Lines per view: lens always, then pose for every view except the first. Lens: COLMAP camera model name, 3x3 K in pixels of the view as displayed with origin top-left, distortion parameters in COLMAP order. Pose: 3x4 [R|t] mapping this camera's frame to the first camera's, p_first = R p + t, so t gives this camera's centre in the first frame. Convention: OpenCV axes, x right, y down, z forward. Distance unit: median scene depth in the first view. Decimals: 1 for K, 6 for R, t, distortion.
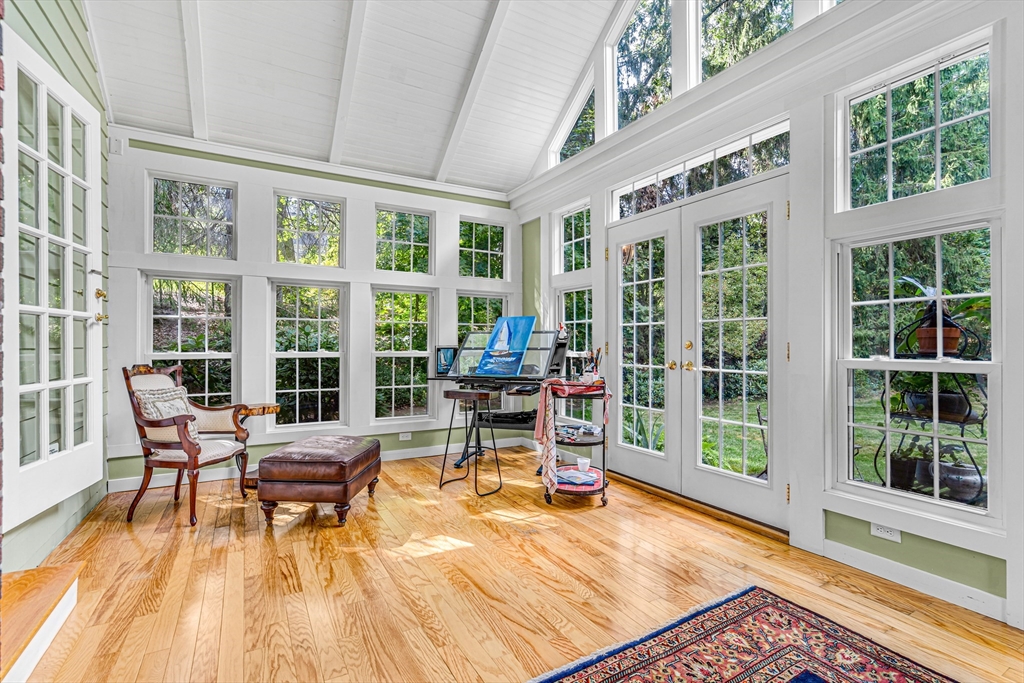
lens RADIAL K [[472.7, 0, 515.0], [0, 472.7, 341.6], [0, 0, 1]] dist [-0.000991, -0.000134]
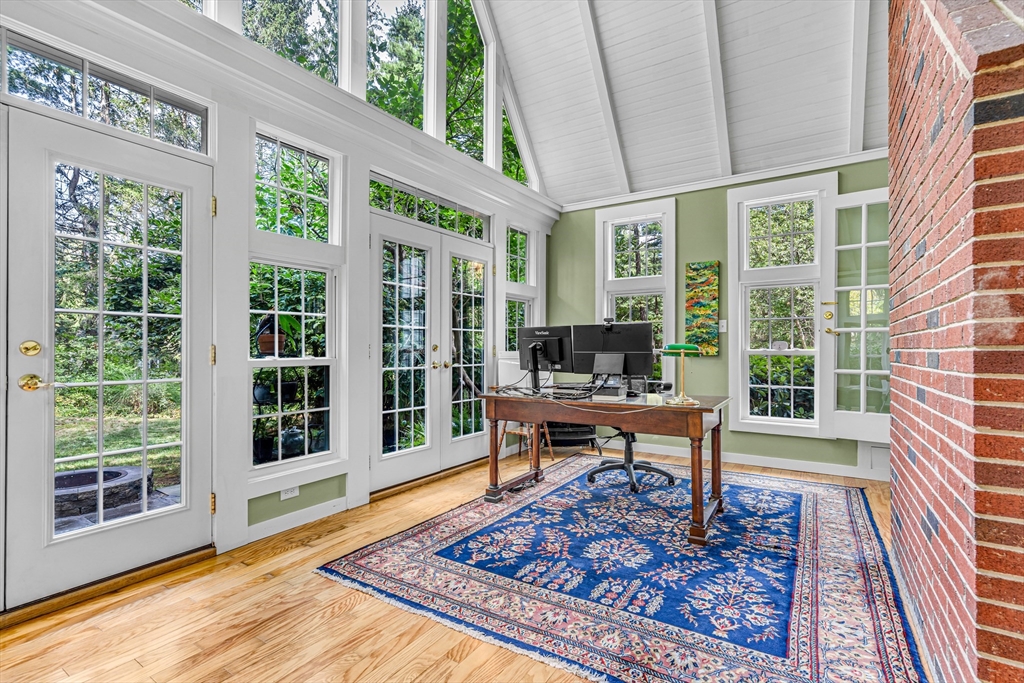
lens RADIAL K [[472.7, 0, 514.8], [0, 472.7, 346.8], [0, 0, 1]] dist [-0.000991, -0.000134]
pose [[-0.462523, -0.001804, 0.886605, -0.715088], [-0.007822, 0.999967, -0.002046, 0.003219], [-0.886573, -0.007881, -0.462522, 1.176551]]
